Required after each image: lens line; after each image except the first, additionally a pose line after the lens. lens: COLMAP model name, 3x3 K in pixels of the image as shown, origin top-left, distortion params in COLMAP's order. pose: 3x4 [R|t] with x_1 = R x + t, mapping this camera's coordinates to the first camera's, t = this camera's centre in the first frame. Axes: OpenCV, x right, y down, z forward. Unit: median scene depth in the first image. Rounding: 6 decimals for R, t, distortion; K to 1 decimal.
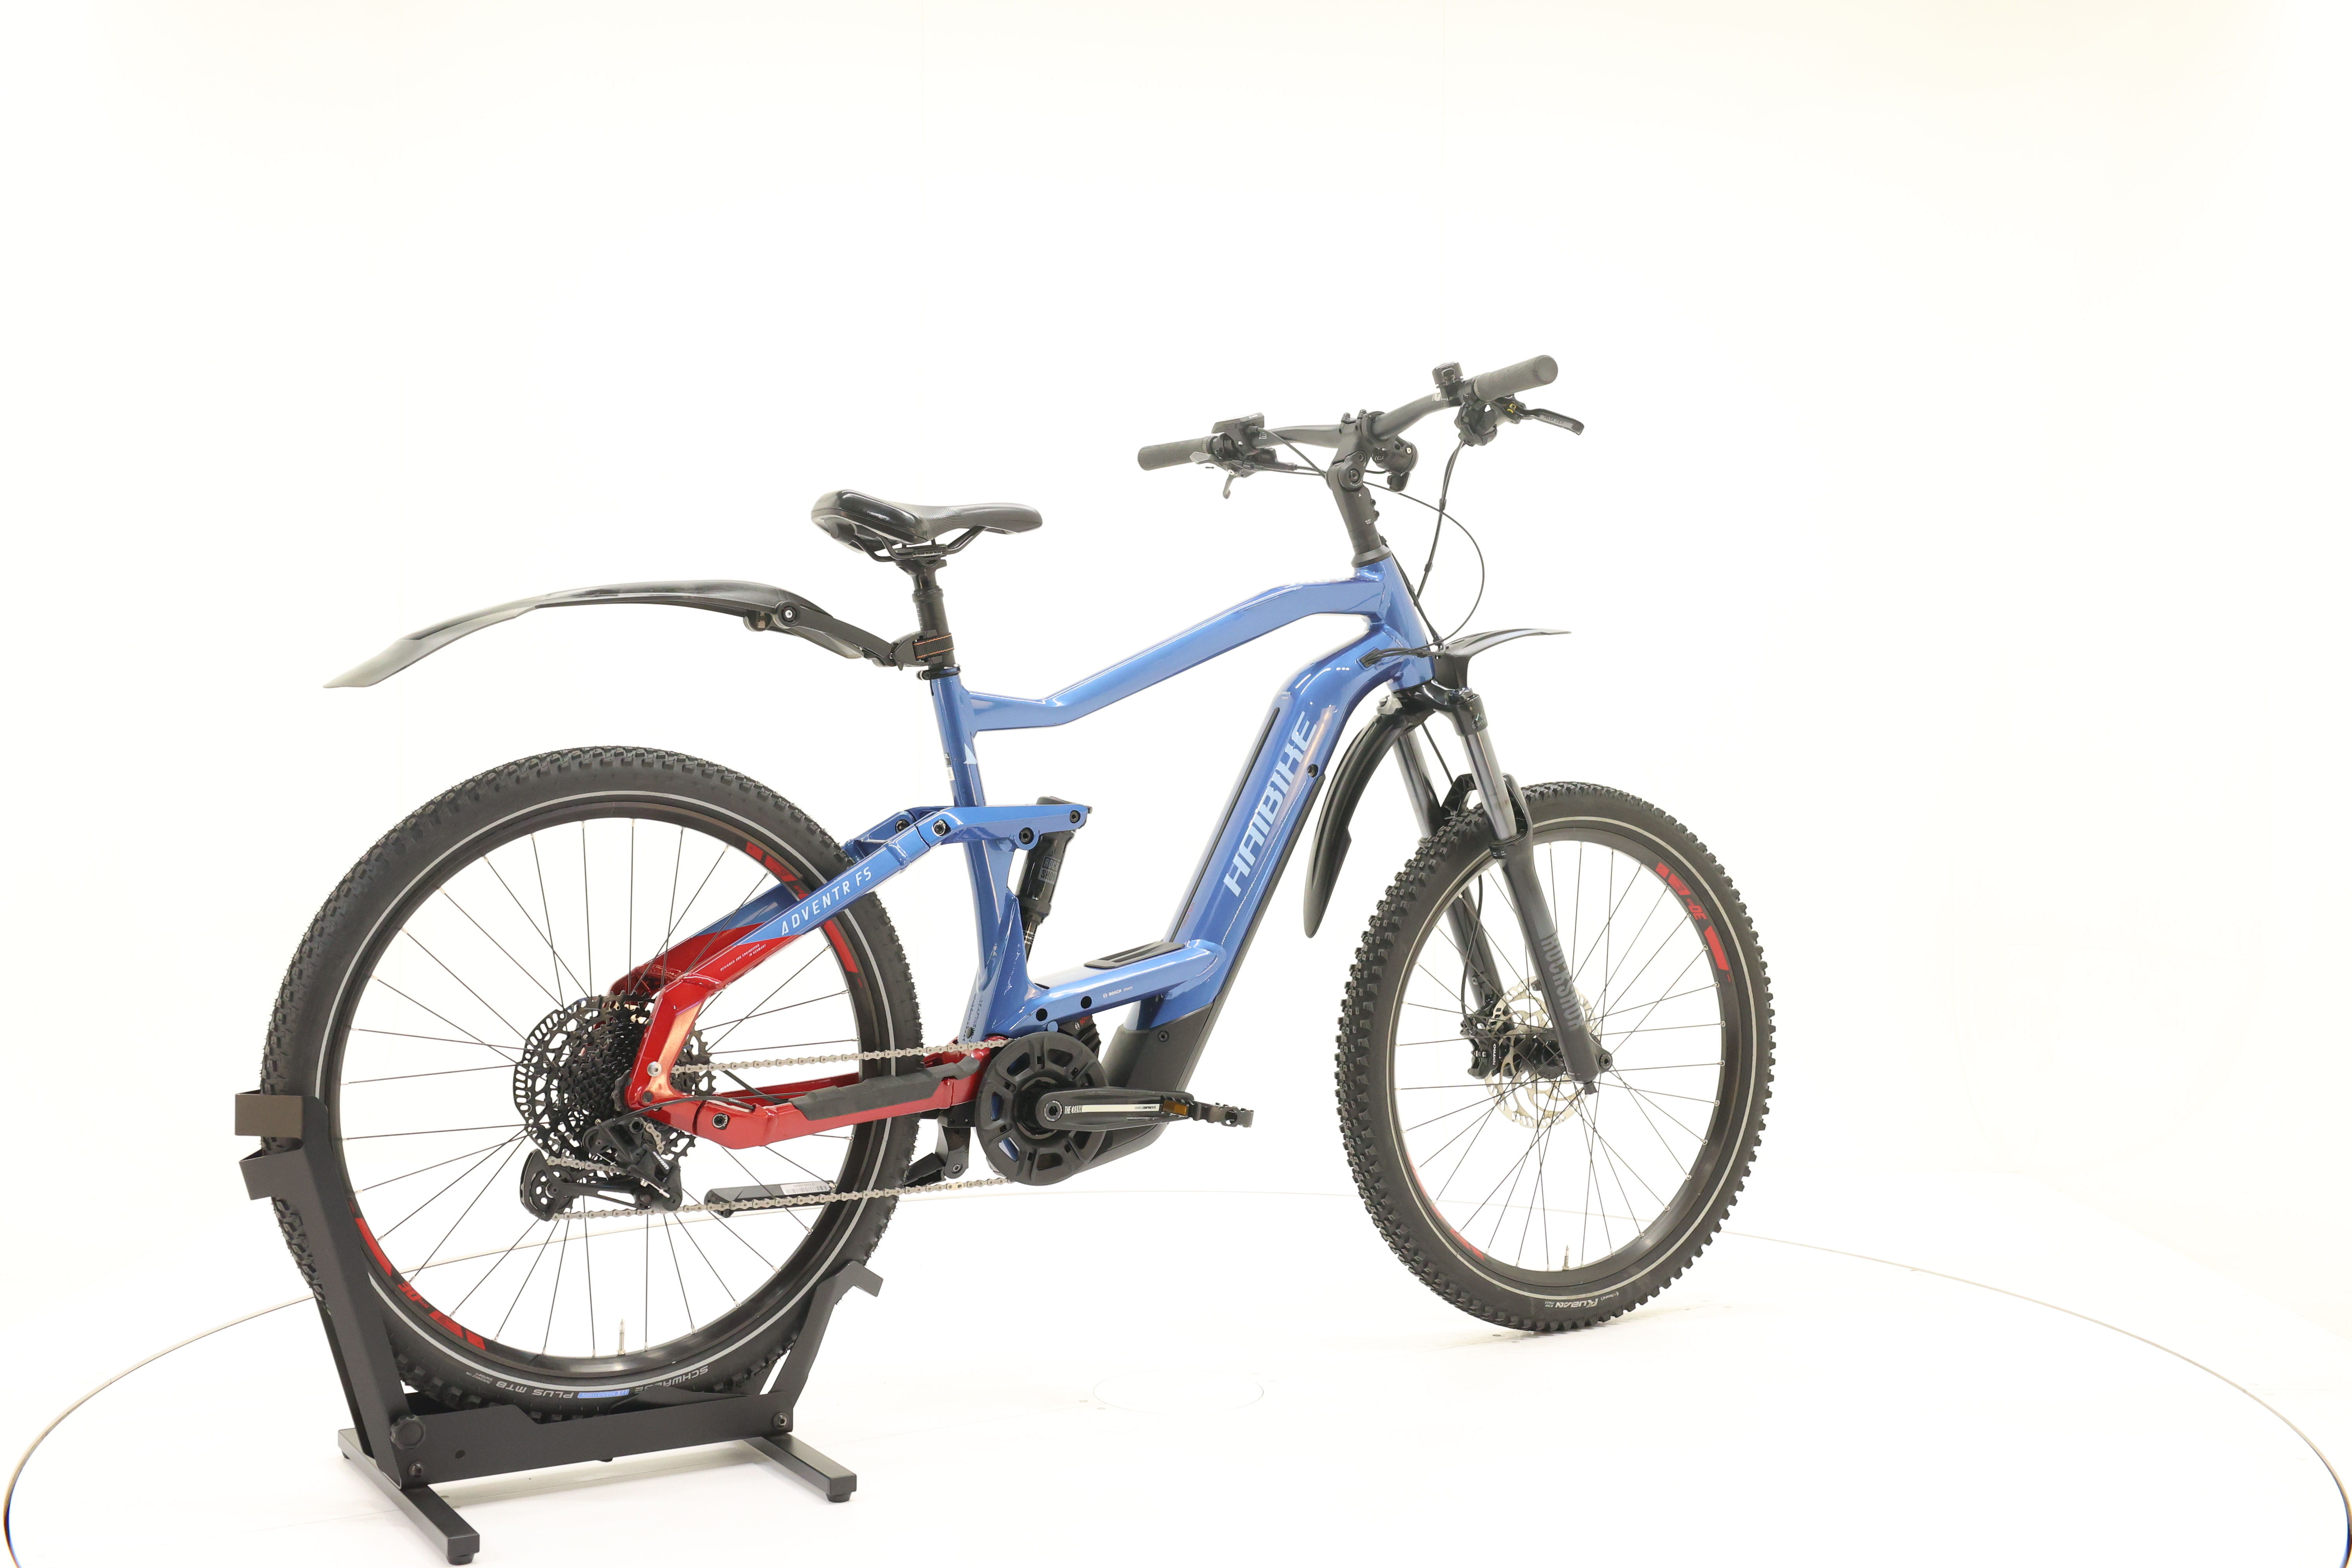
lens RADIAL K [[2547.8, 0, 1177.4], [0, 2547.8, 788.6], [0, 0, 1]] dist [0.000506, 0.000000]
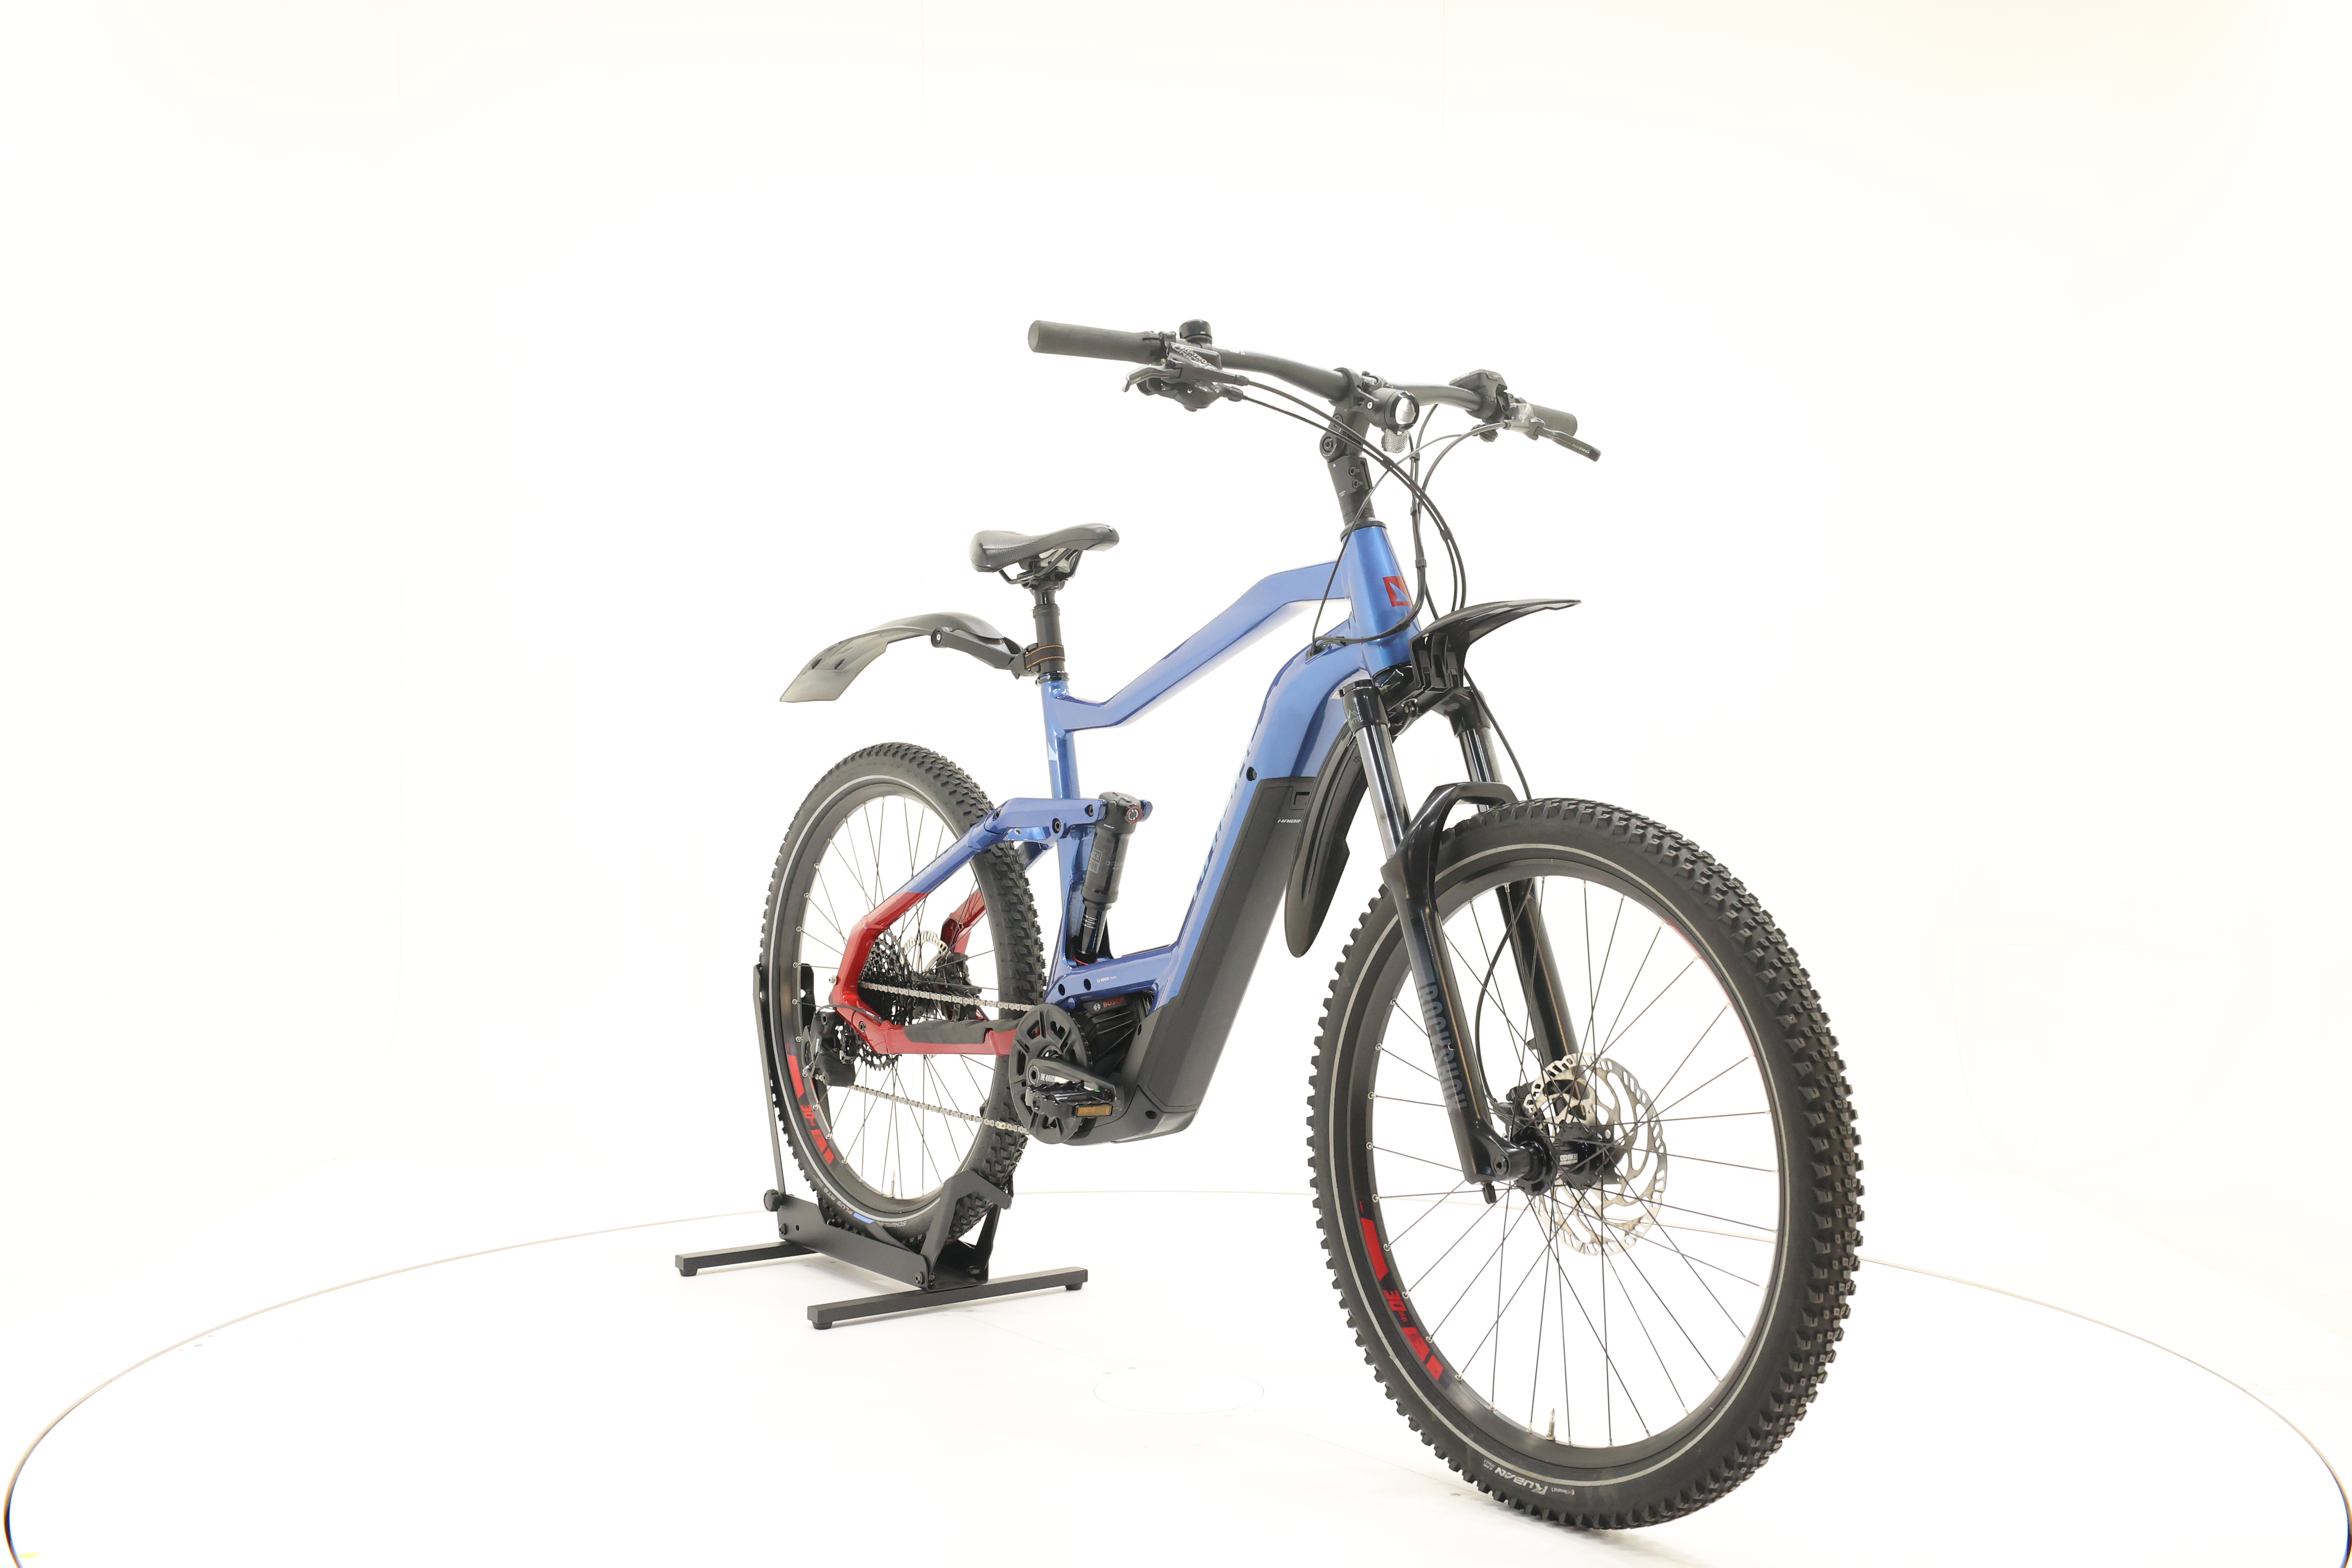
lens RADIAL K [[2547.8, 0, 1174.0], [0, 2547.8, 787.3], [0, 0, 1]] dist [0.000506, 0.000000]
pose [[0.093185, 0.020776, -0.995432, 1.045122], [-0.026092, 0.999490, 0.018418, -0.019648], [0.995307, 0.024256, 0.093680, 0.948640]]
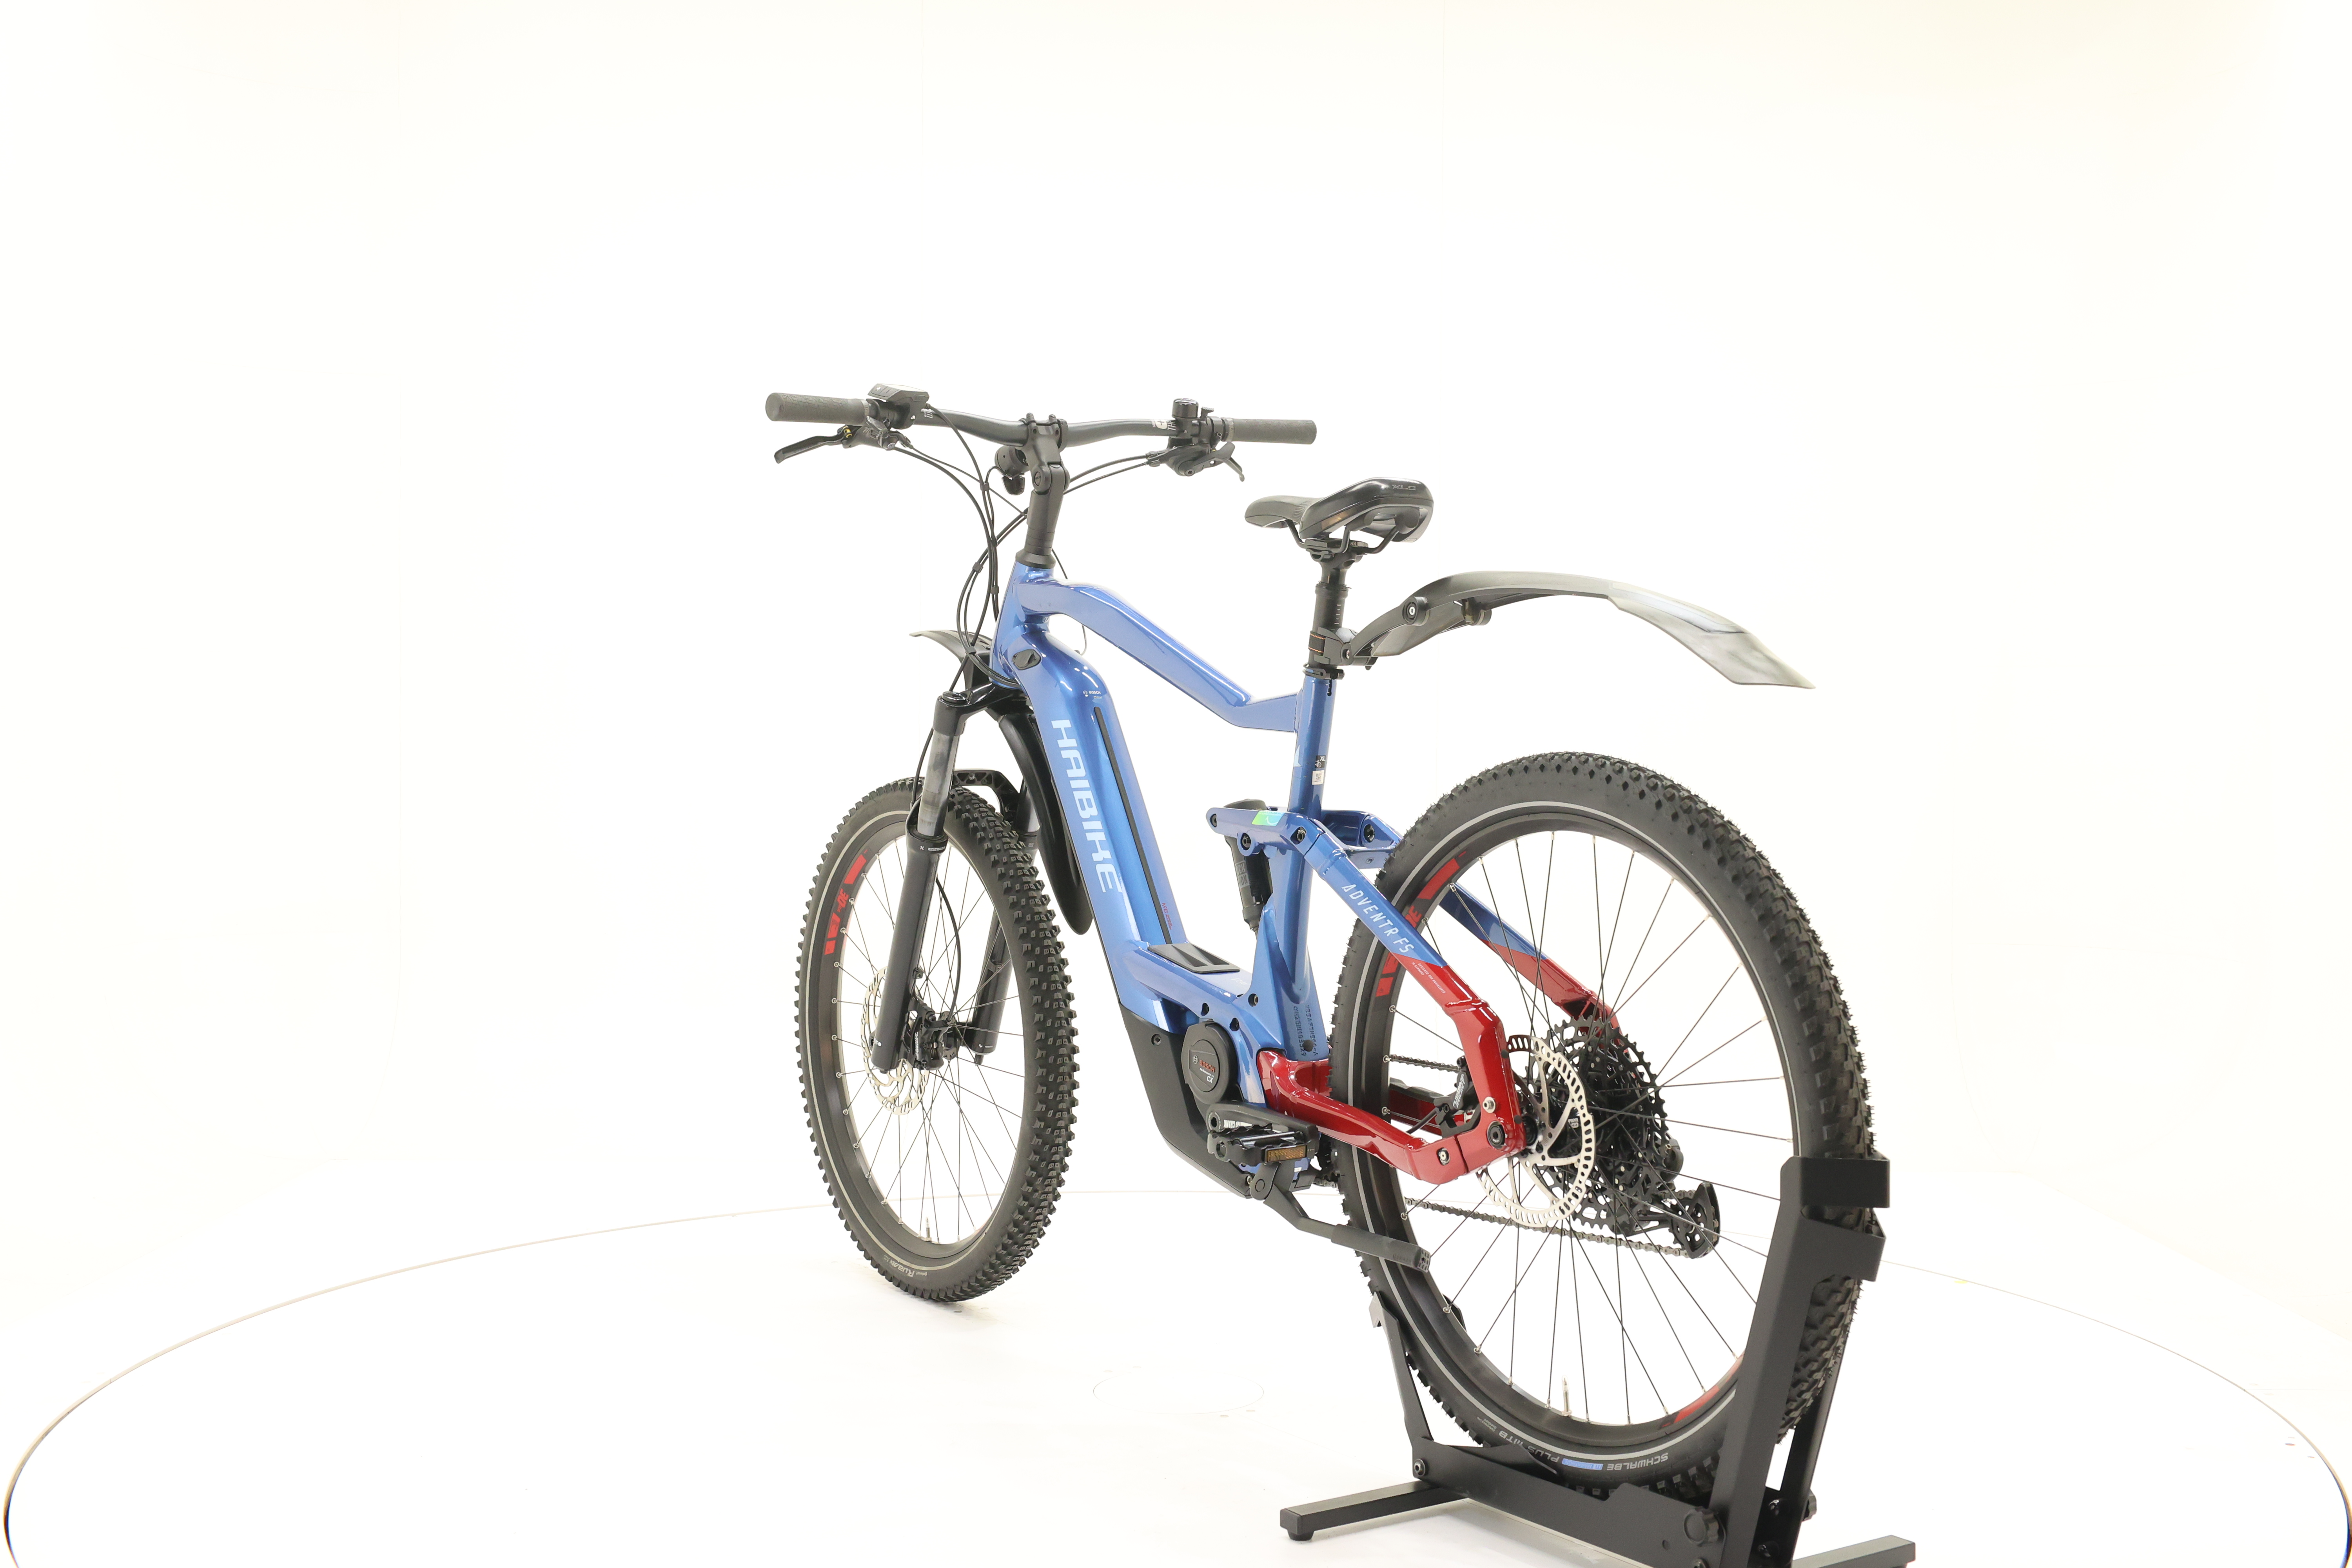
lens RADIAL K [[2547.8, 0, 1164.8], [0, 2547.8, 771.5], [0, 0, 1]] dist [0.000506, 0.000000]
pose [[-0.038659, -0.019674, 0.999059, -1.046728], [0.018168, 0.999627, 0.020388, -0.028486], [-0.999087, 0.018939, -0.038287, 1.096126]]
